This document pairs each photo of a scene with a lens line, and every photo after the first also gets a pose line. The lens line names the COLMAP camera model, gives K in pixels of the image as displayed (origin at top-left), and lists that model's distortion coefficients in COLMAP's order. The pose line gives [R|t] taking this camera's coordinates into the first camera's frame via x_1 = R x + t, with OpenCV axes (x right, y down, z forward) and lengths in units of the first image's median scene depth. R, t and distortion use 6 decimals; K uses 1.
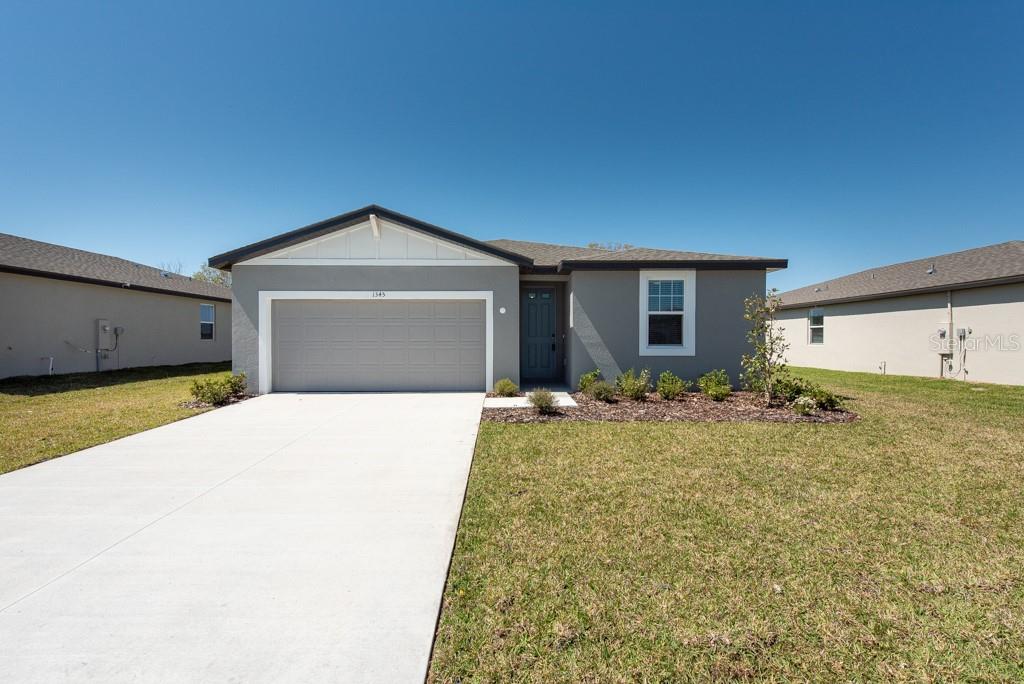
lens RADIAL K [[432.4, 0, 512.2], [0, 432.4, 343.2], [0, 0, 1]] dist [0.012184, -0.000461]
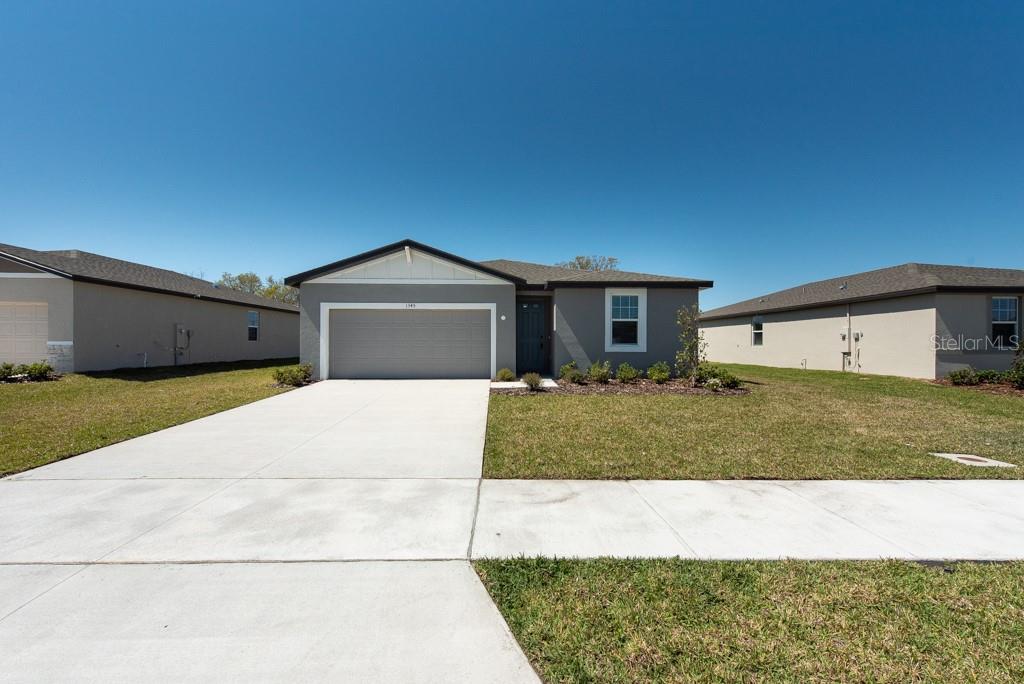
lens RADIAL K [[404.2, 0, 512.0], [0, 404.2, 342.0], [0, 0, 1]] dist [0.013438, 0.000030]
pose [[0.999891, 0.002223, 0.014592, -0.013543], [-0.002033, 0.999913, -0.013005, 0.015422], [-0.014619, 0.012974, 0.999809, -0.249109]]
